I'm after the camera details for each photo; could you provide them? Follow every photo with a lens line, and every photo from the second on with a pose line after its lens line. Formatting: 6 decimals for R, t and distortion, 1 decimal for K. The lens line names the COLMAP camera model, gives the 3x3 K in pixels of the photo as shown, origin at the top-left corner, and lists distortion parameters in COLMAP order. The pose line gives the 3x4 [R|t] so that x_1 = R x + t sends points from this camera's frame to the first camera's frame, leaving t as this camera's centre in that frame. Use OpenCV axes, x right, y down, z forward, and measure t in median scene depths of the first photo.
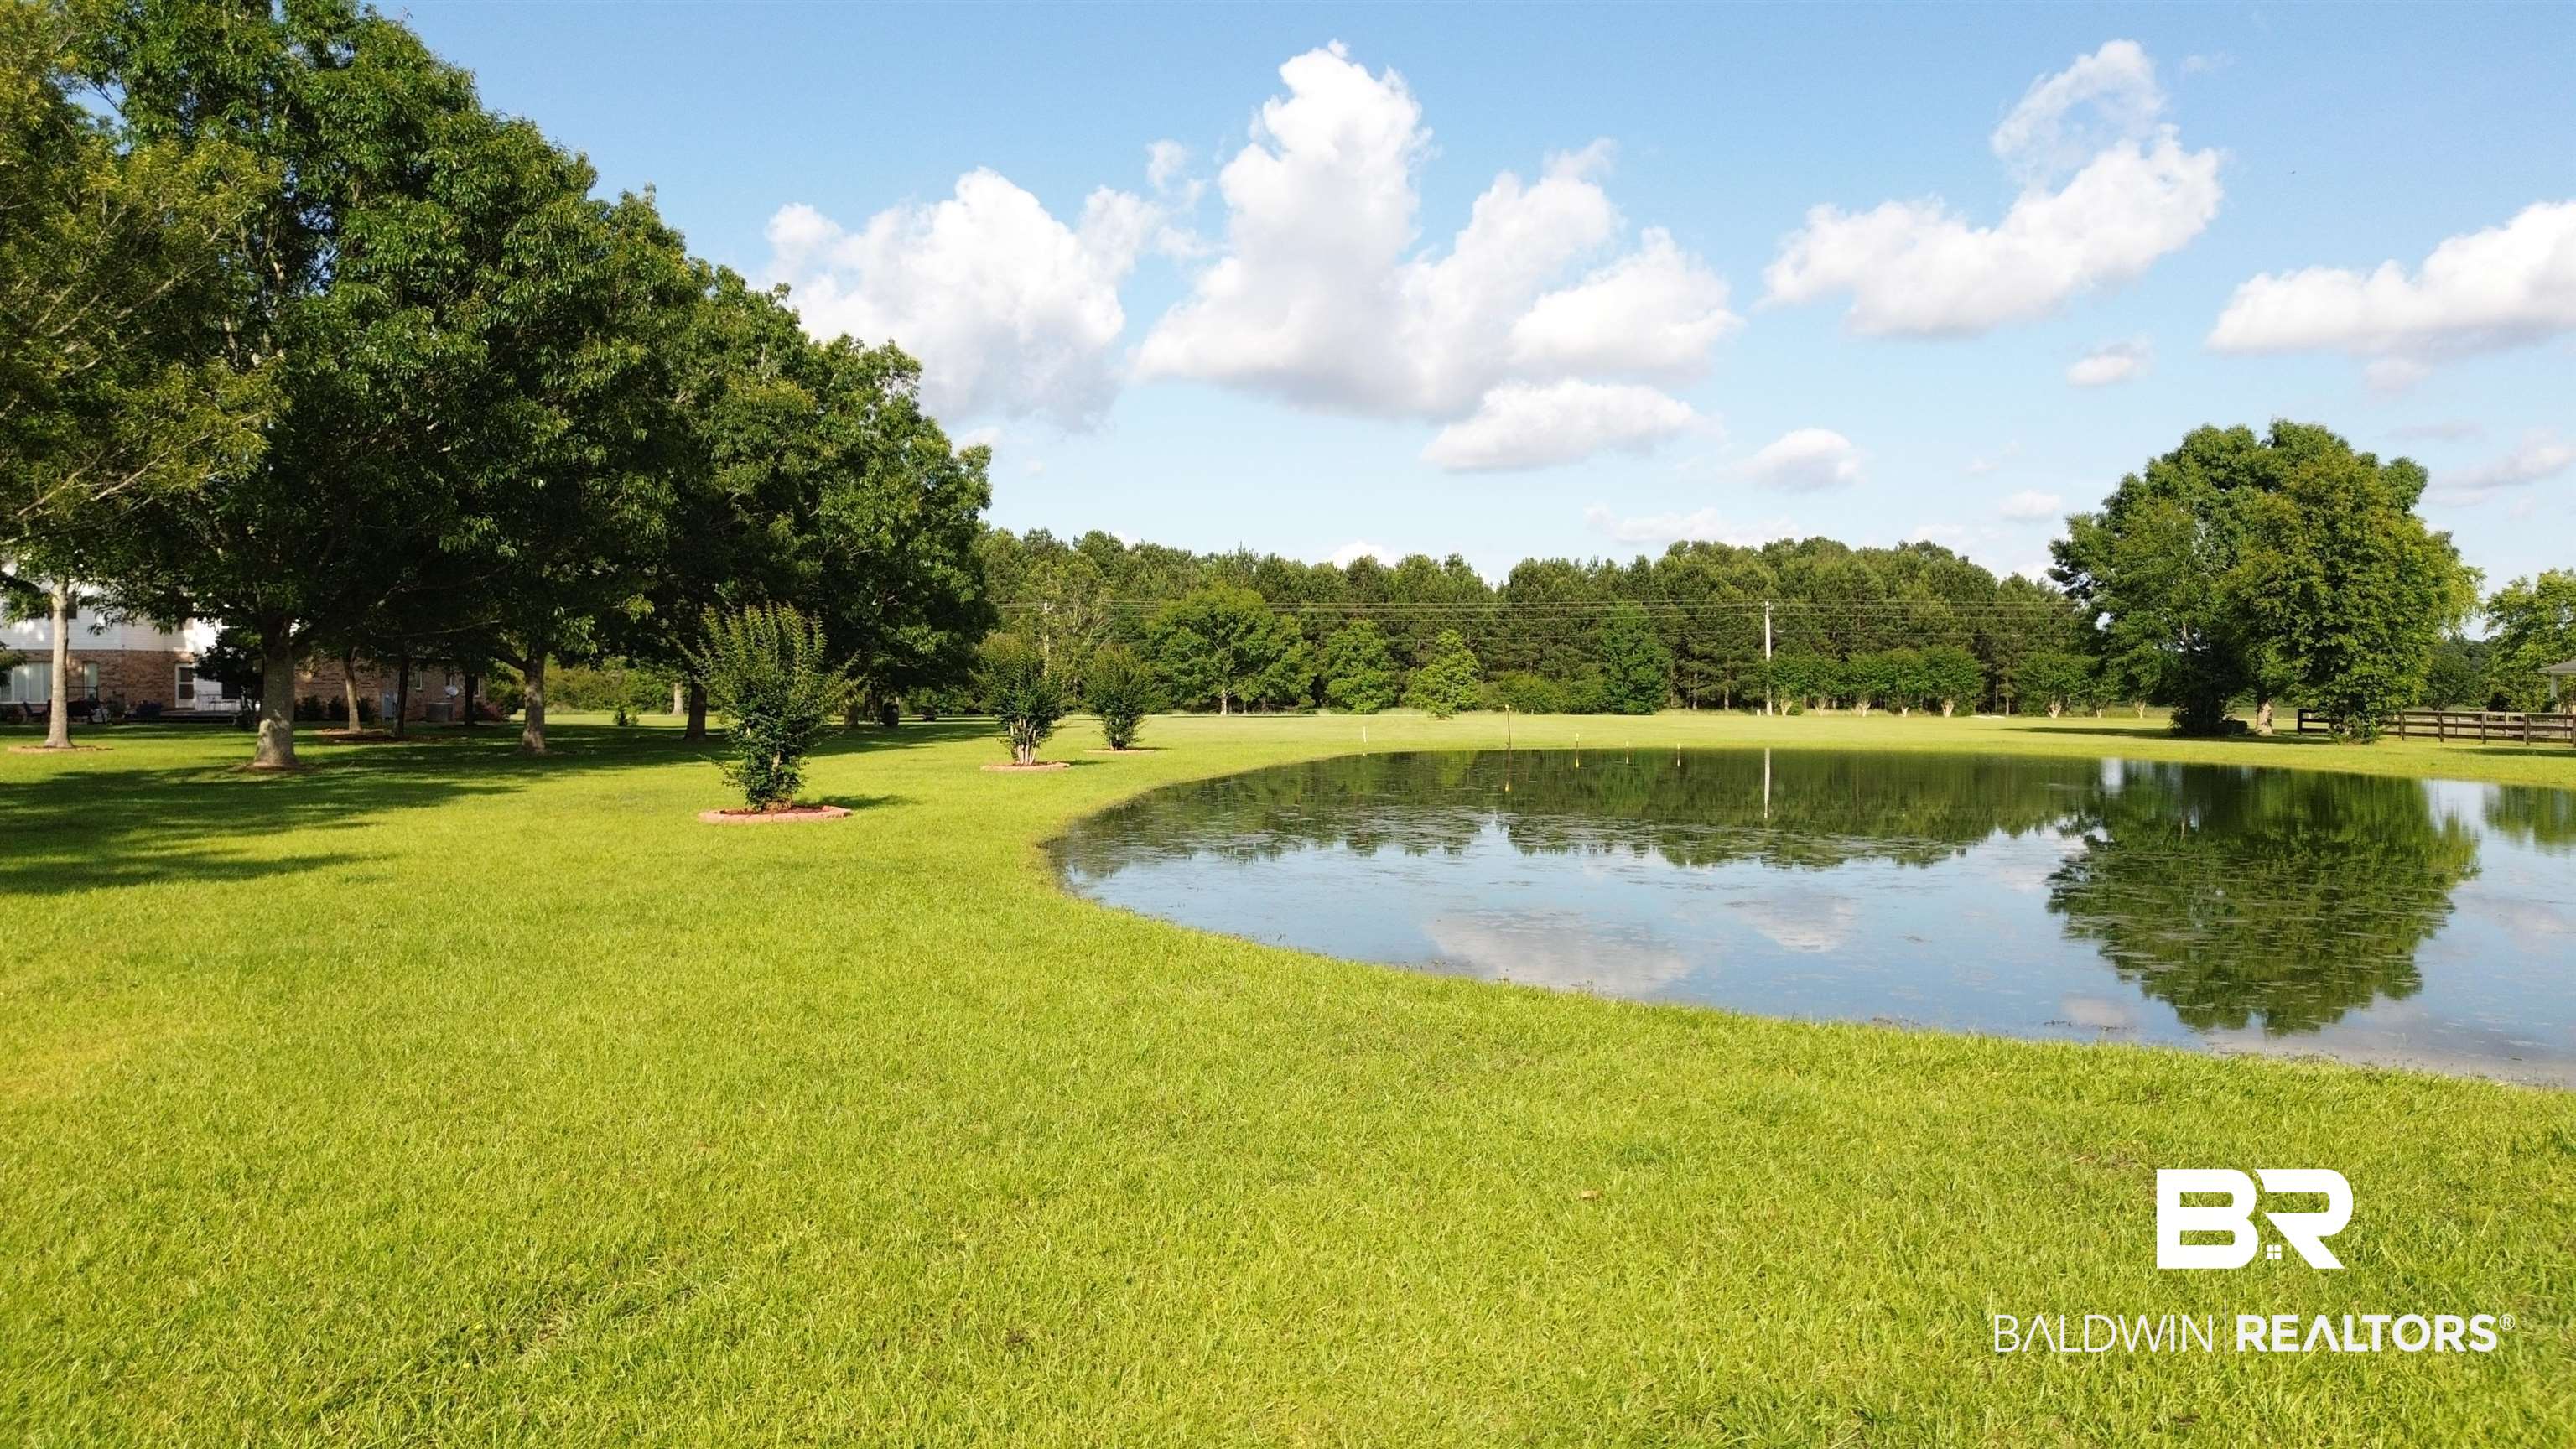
lens RADIAL K [[1804.3, 0, 1288.0], [0, 1804.3, 724.5], [0, 0, 1]] dist [0.070819, -0.078501]
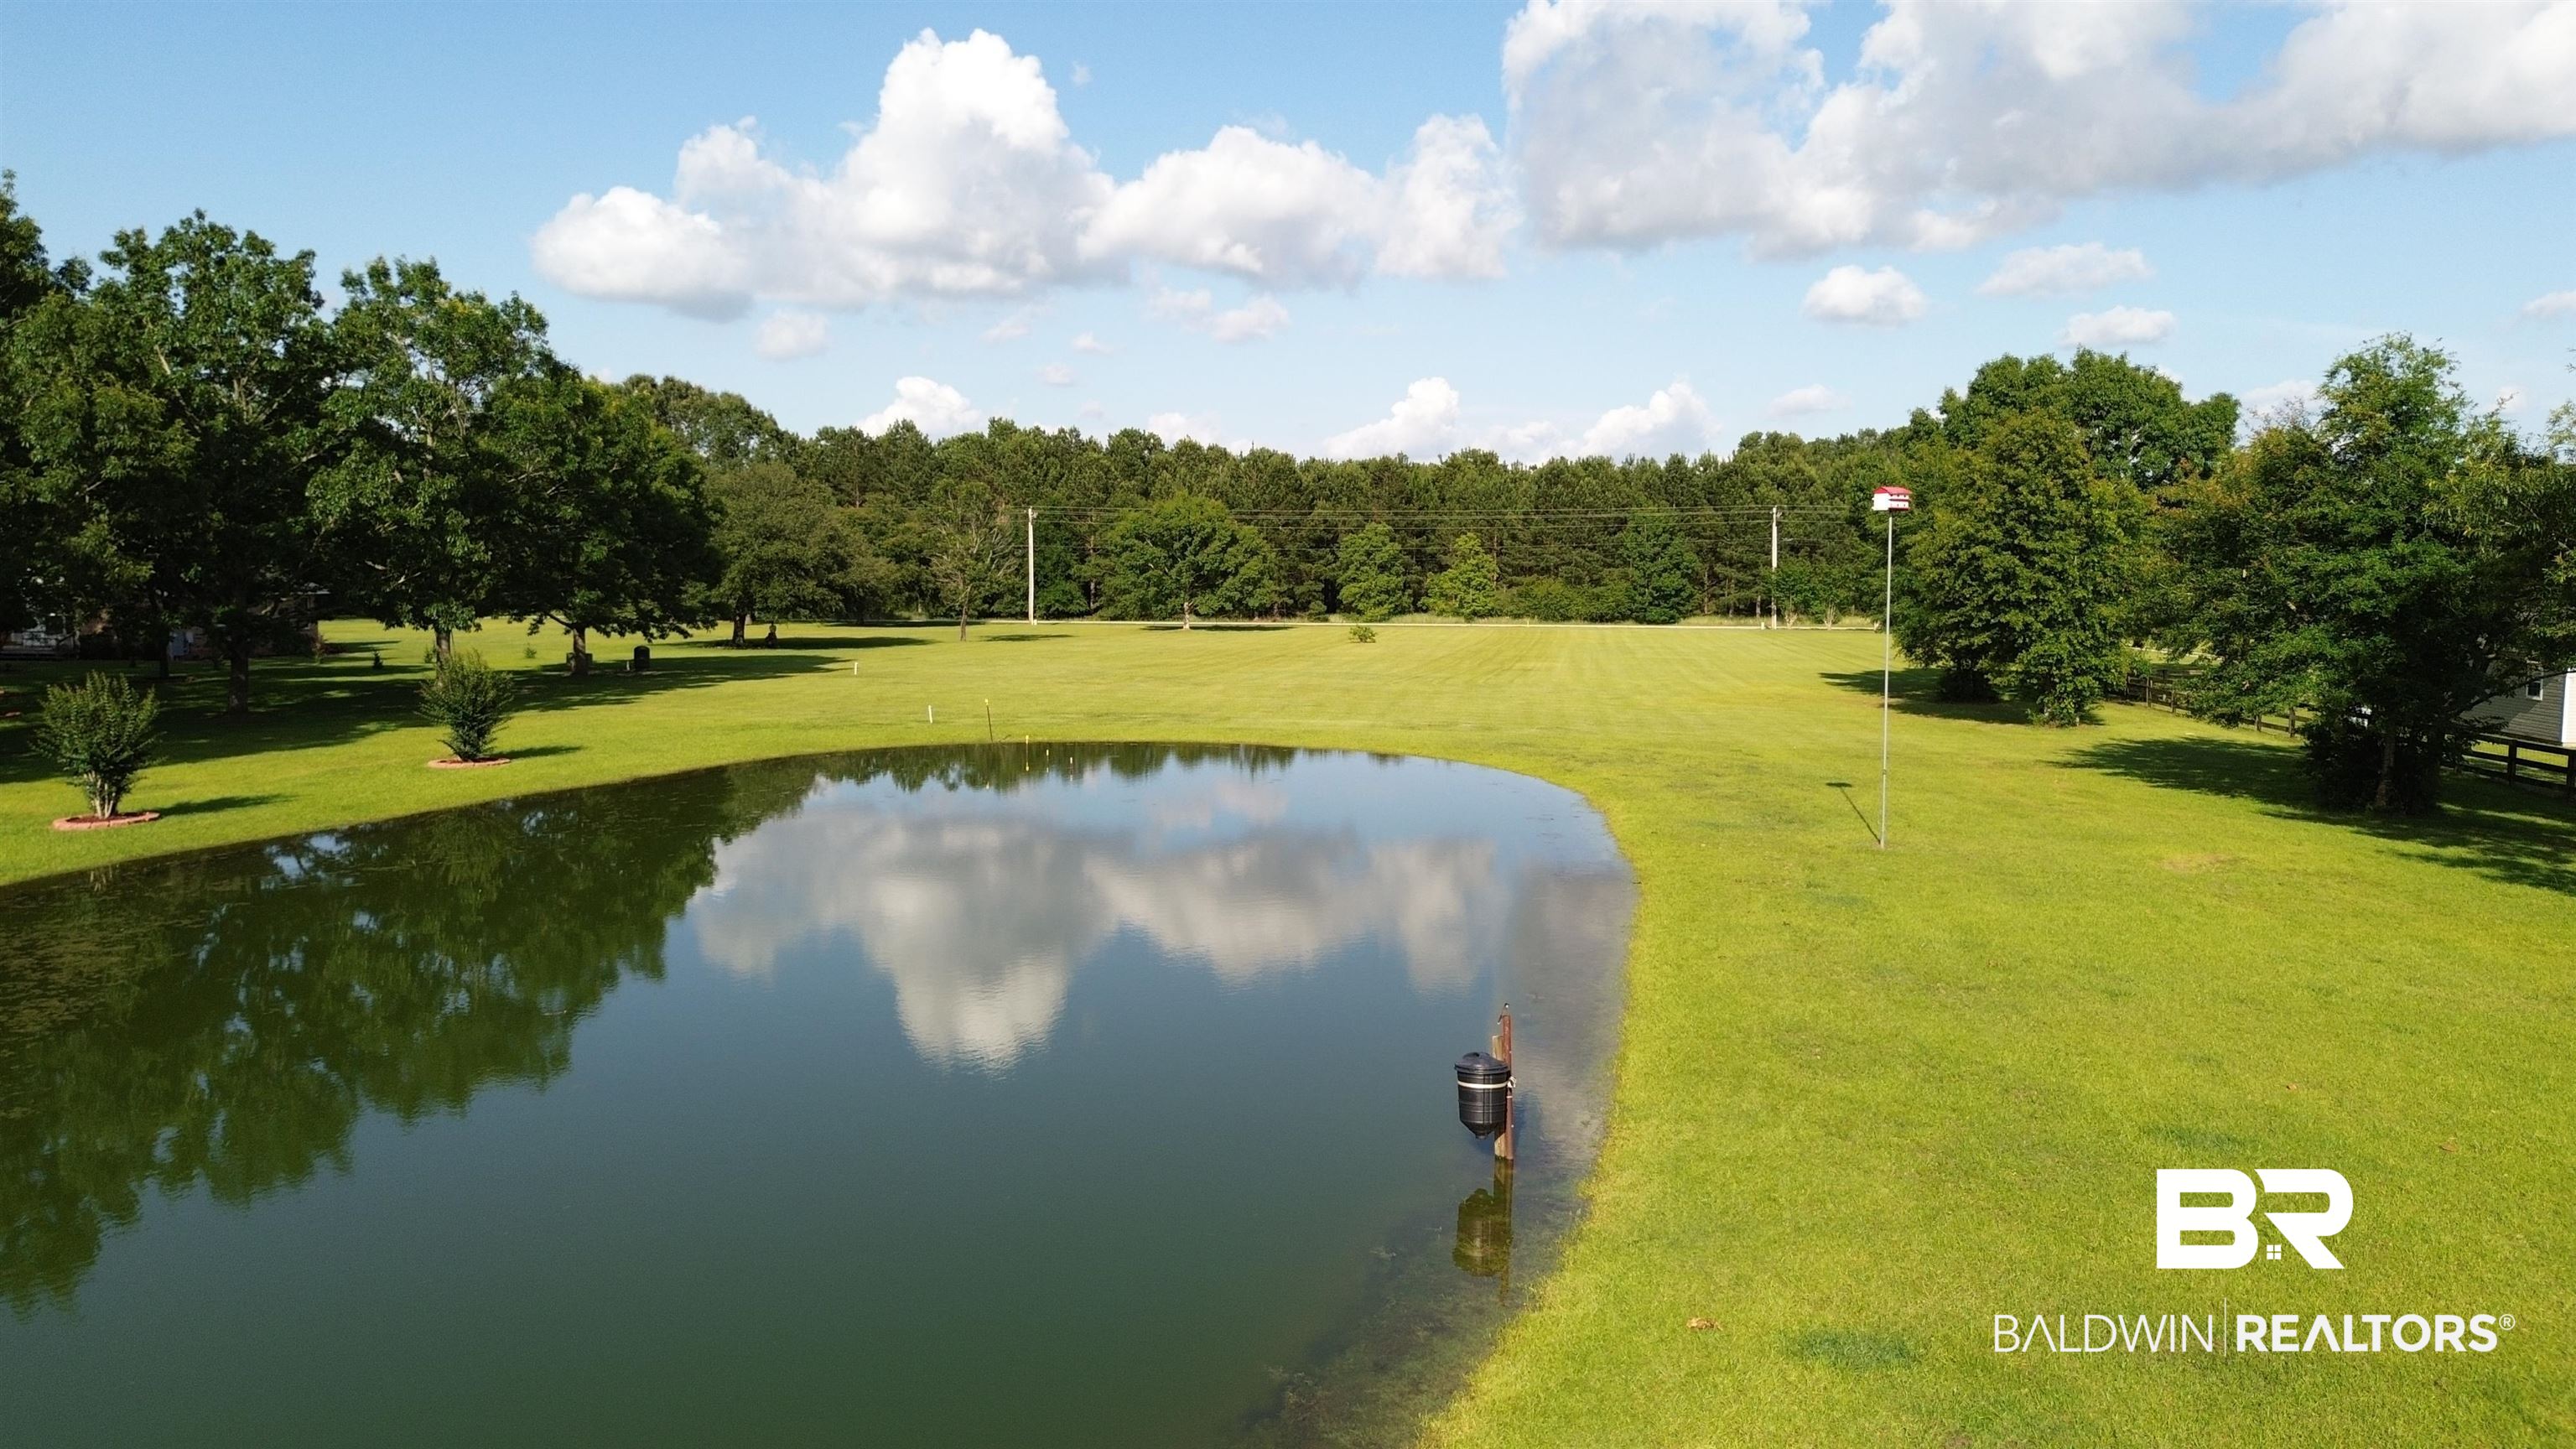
lens RADIAL K [[1806.0, 0, 1288.0], [0, 1806.0, 724.5], [0, 0, 1]] dist [0.081531, -0.098494]
pose [[0.993386, 0.013042, -0.114084, 0.134344], [-0.005036, 0.997522, 0.070178, -0.022637], [0.114716, -0.069140, 0.990989, 0.026045]]
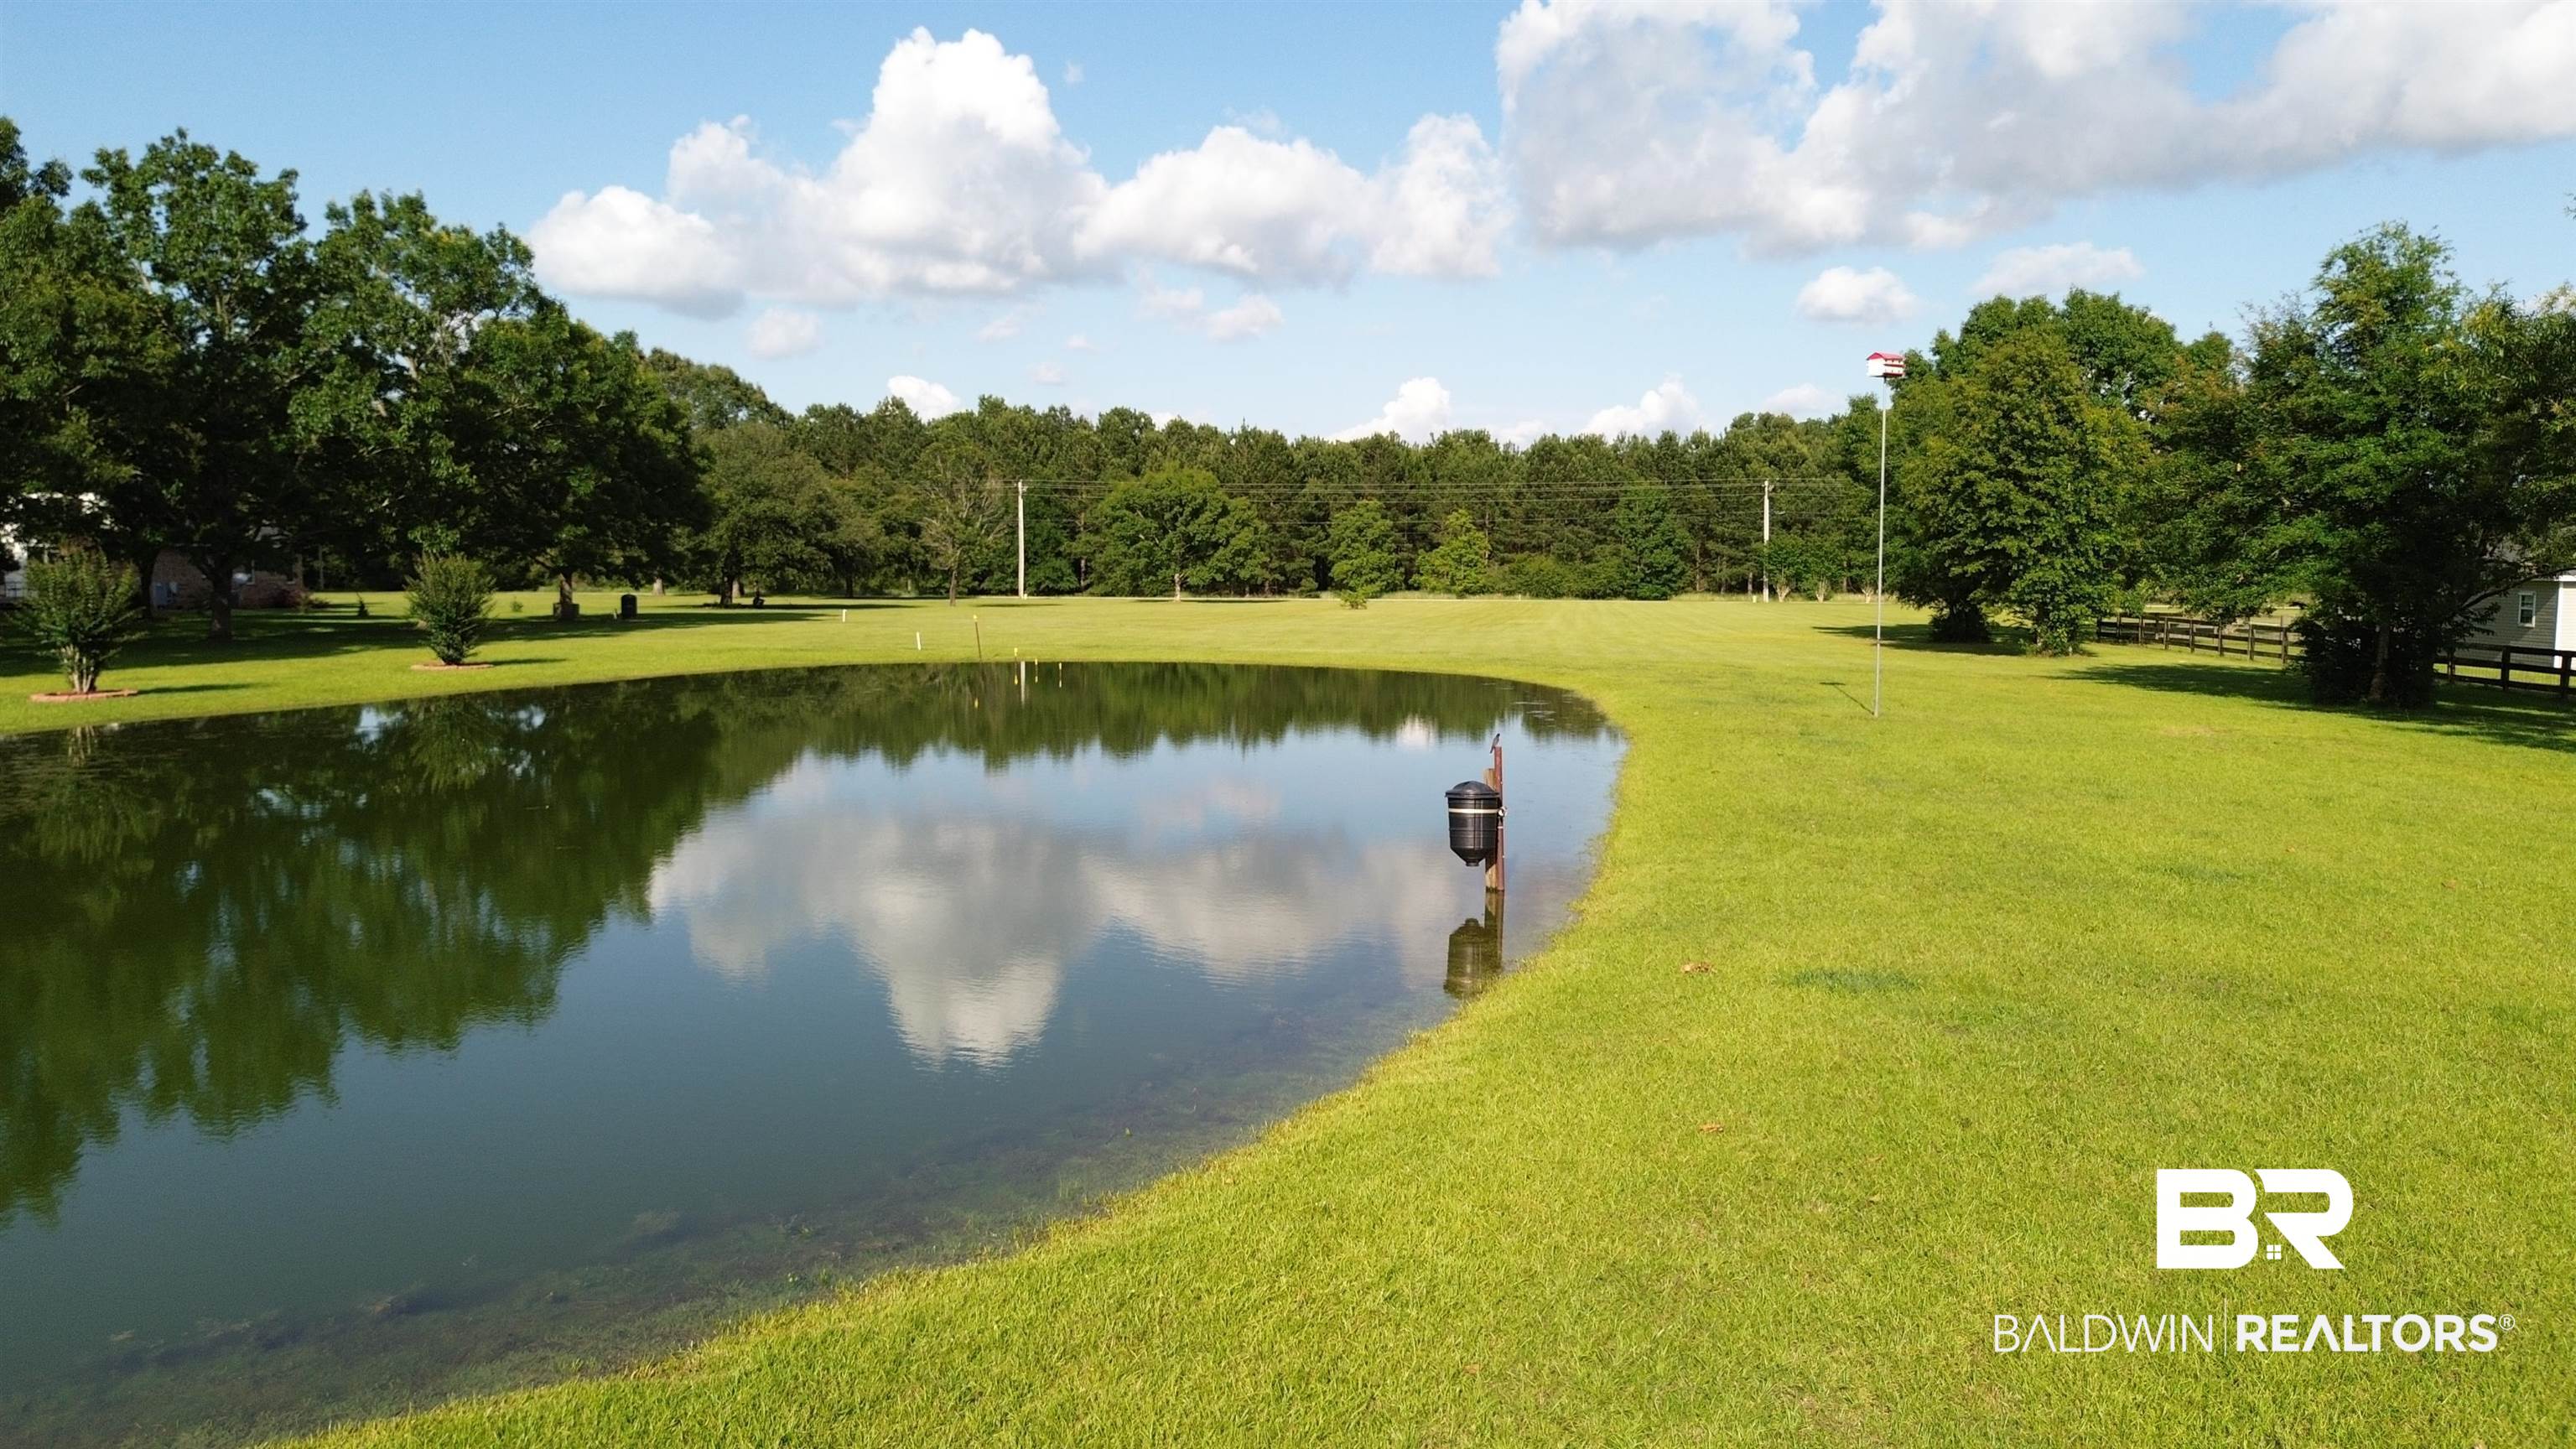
lens RADIAL K [[1809.5, 0, 1288.0], [0, 1809.5, 724.5], [0, 0, 1]] dist [0.078396, -0.094909]
pose [[0.993918, 0.013239, -0.109321, 0.134464], [-0.005515, 0.997485, 0.070660, -0.007706], [0.109982, -0.069628, 0.991492, 0.026366]]
